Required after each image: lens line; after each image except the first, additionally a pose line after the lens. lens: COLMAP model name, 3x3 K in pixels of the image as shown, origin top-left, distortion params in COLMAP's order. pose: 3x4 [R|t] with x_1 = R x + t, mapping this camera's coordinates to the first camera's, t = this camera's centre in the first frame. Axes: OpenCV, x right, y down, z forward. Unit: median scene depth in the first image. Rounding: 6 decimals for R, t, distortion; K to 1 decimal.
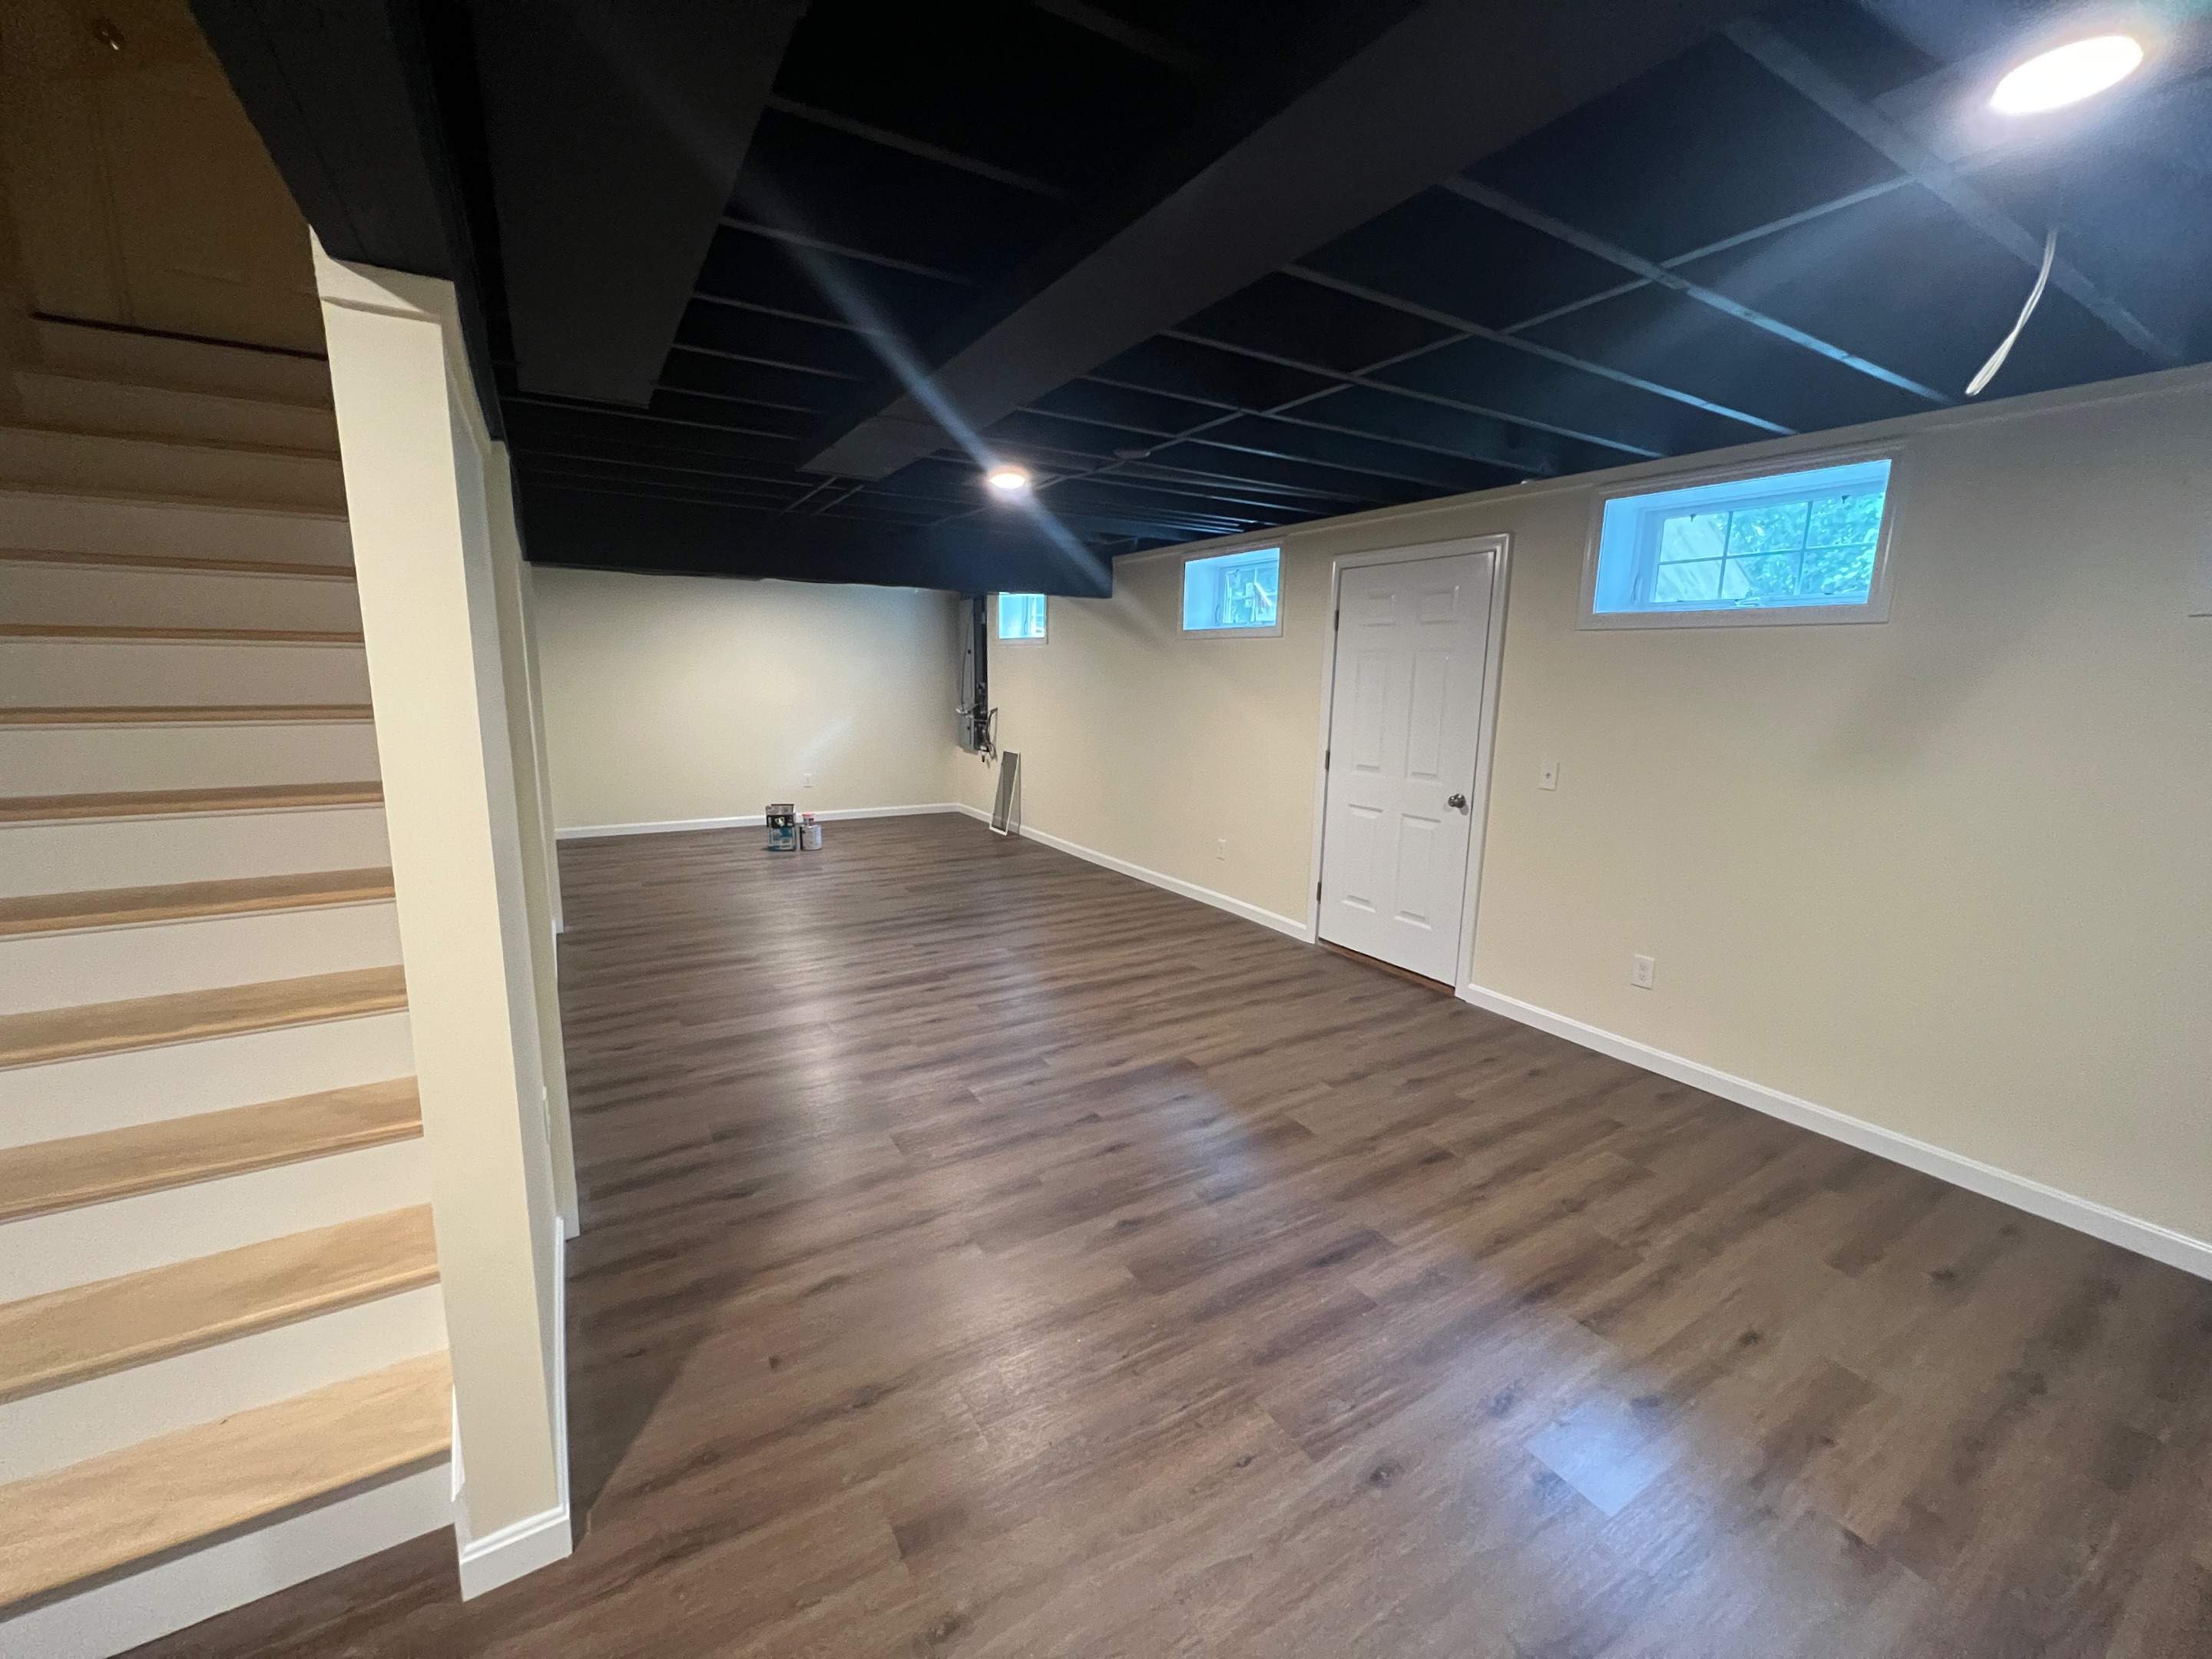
lens RADIAL K [[883.3, 0, 1095.7], [0, 883.3, 823.6], [0, 0, 1]] dist [0.000611, -0.000226]
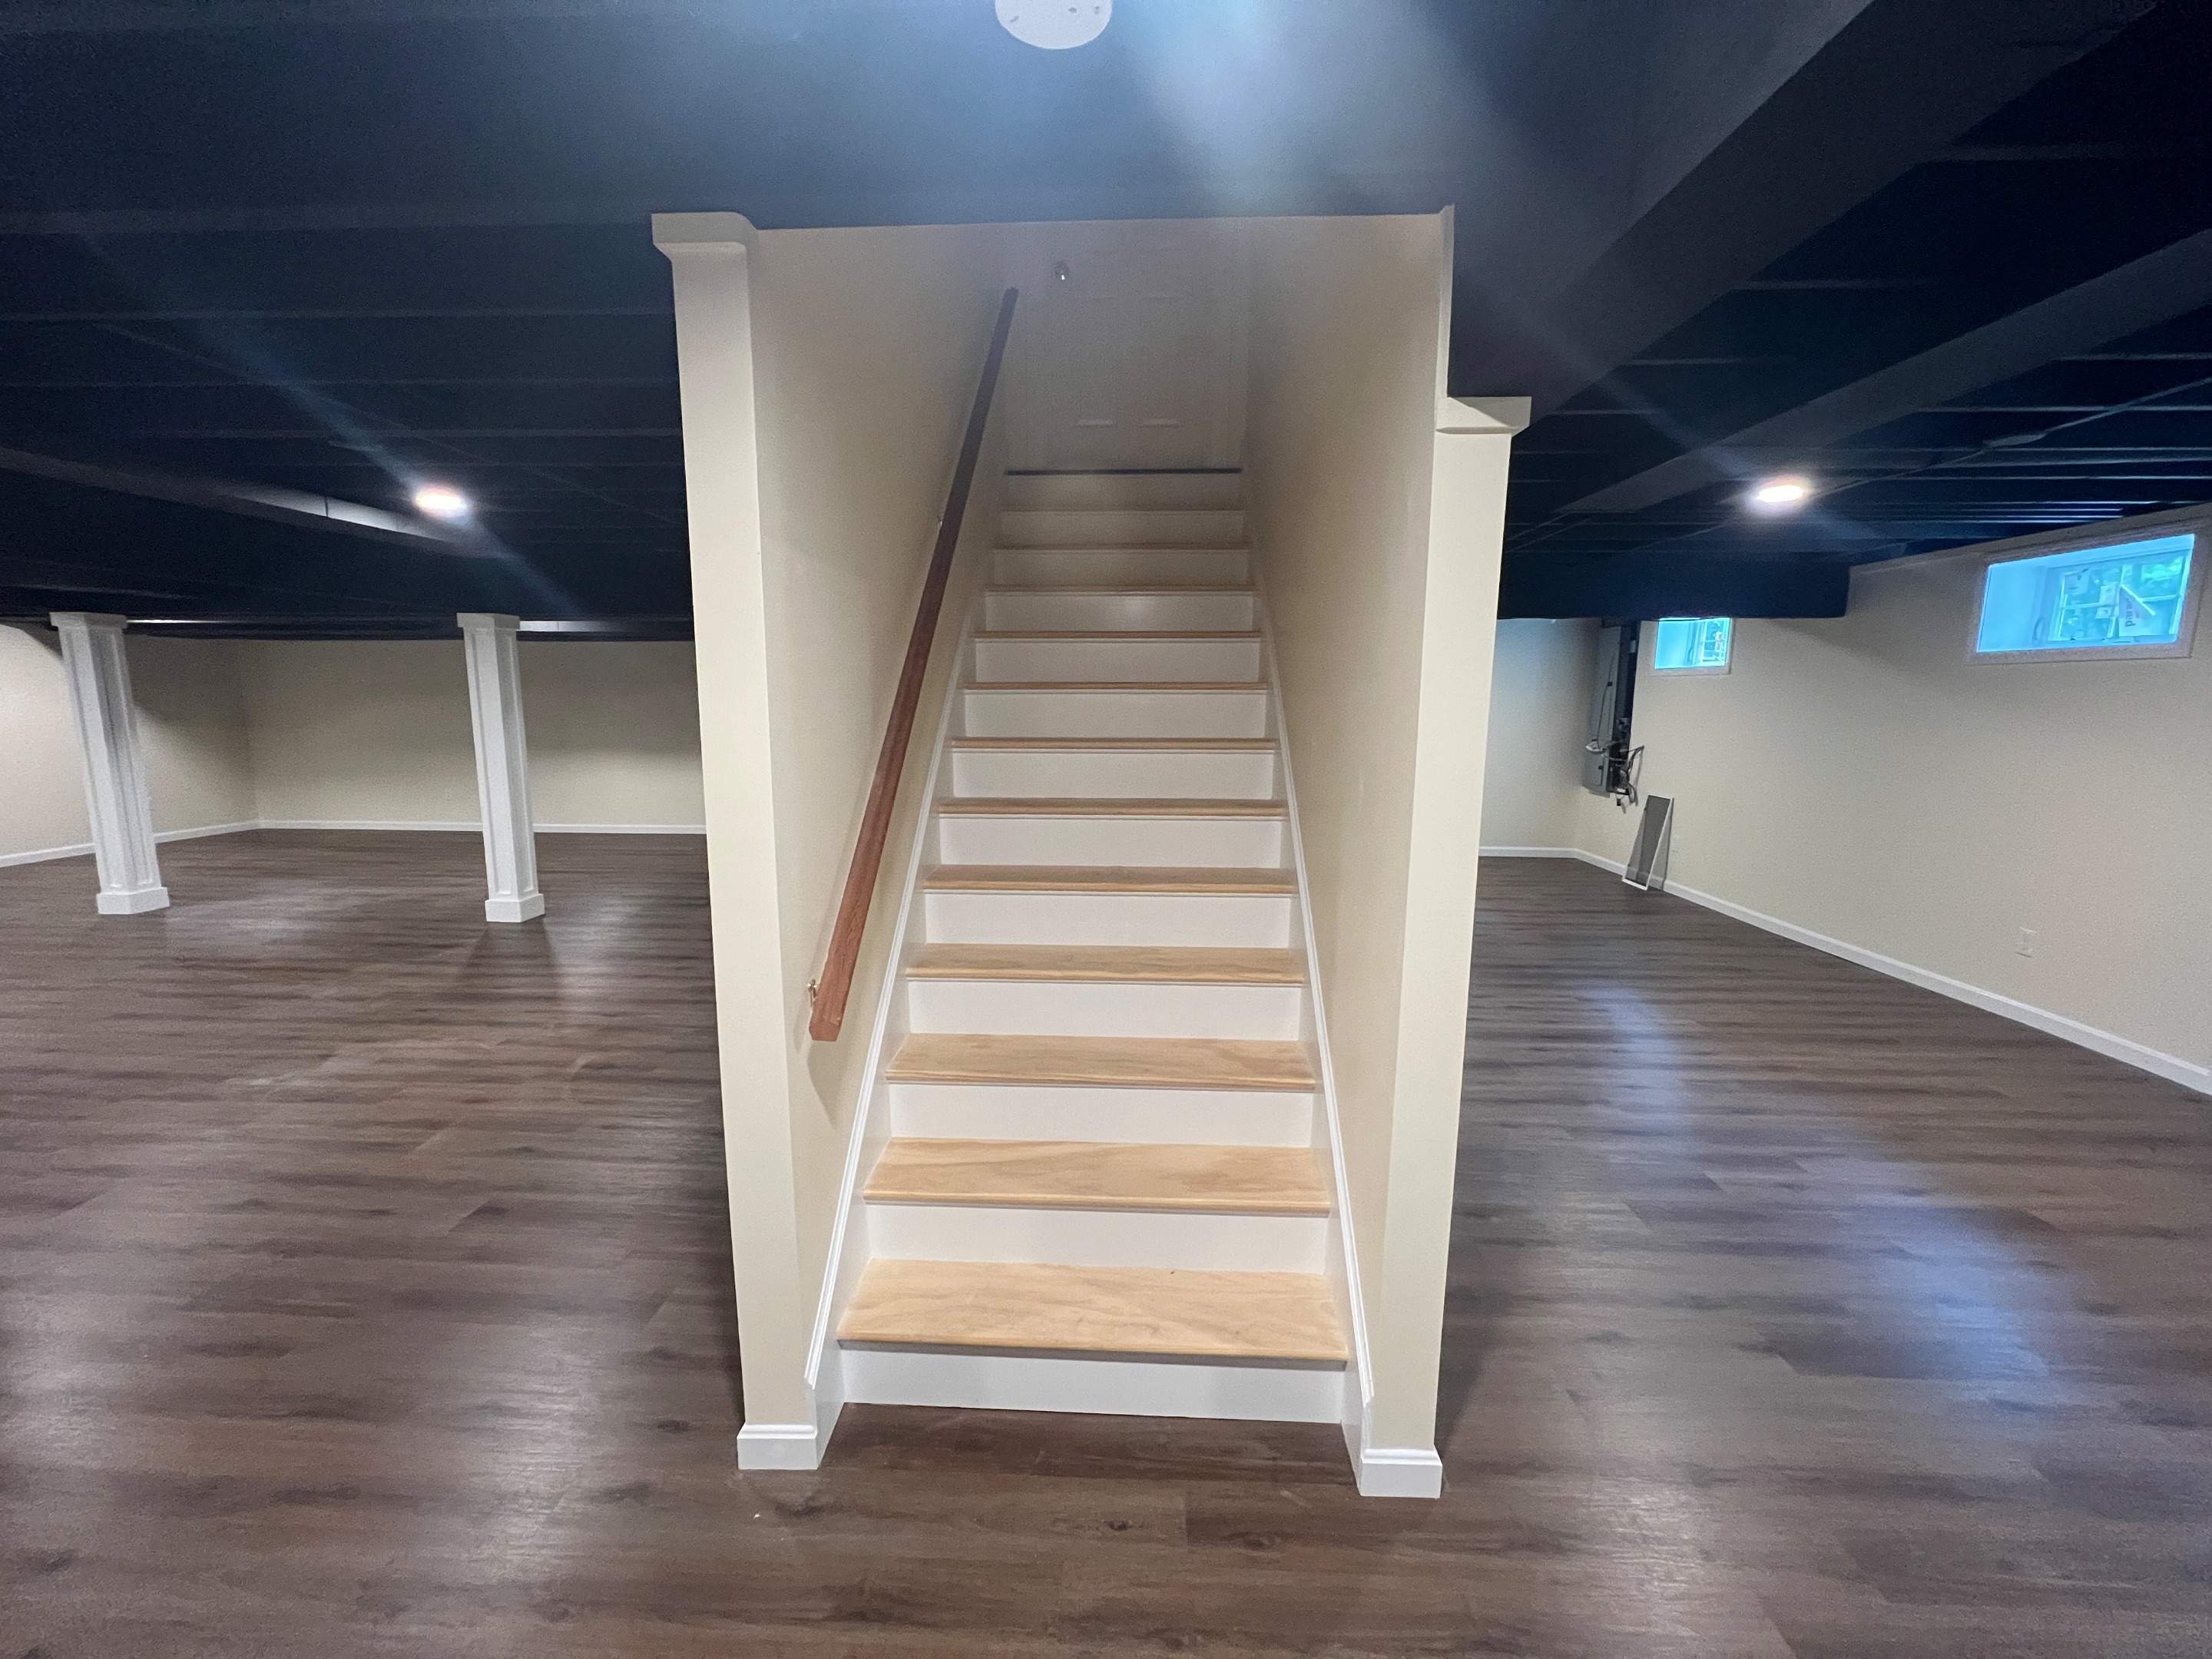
lens RADIAL K [[883.3, 0, 1101.8], [0, 883.3, 824.6], [0, 0, 1]] dist [0.000611, -0.000226]
pose [[0.832570, 0.068818, -0.549628, -0.167678], [-0.088247, 0.996058, -0.008962, 0.009194], [0.546845, 0.055965, 0.835361, -0.094817]]
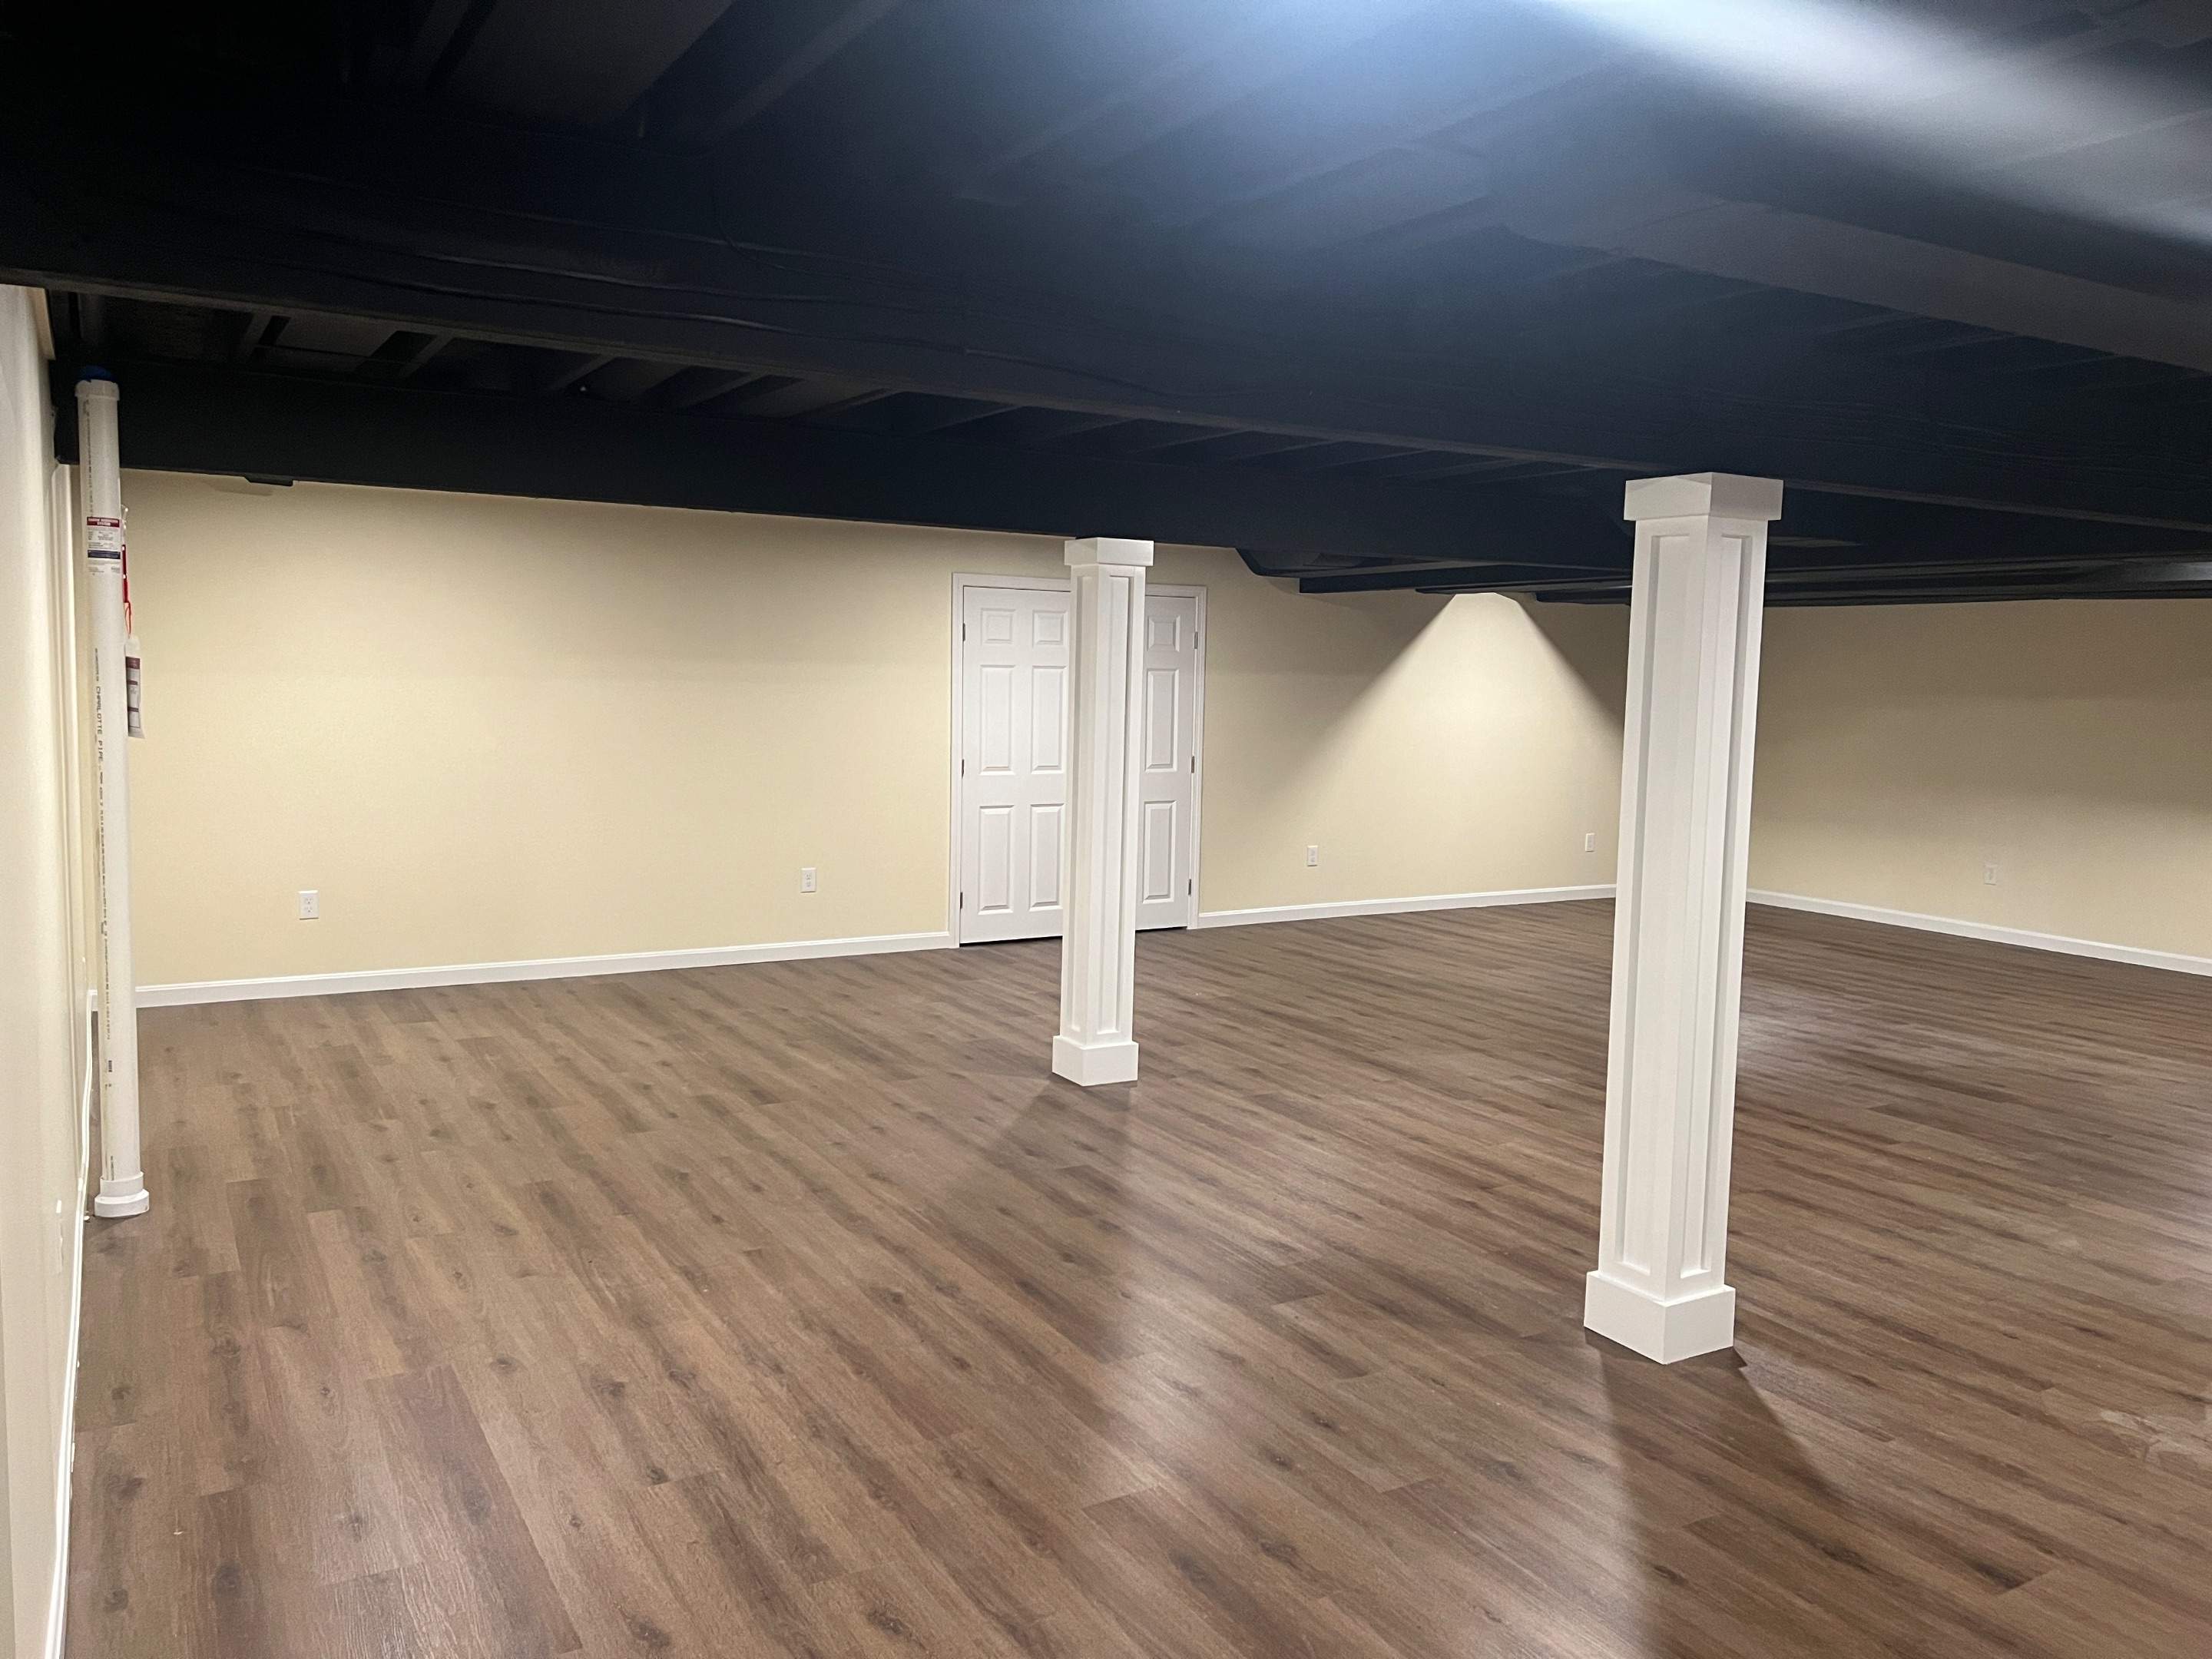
lens RADIAL K [[1651.9, 0, 1122.4], [0, 1651.9, 828.6], [0, 0, 1]] dist [0.071802, -0.086672]
pose [[-0.000857, 0.080648, -0.996742, -0.496160], [-0.198547, 0.976885, 0.079212, 0.061561], [0.980091, 0.197968, 0.015175, -0.444678]]
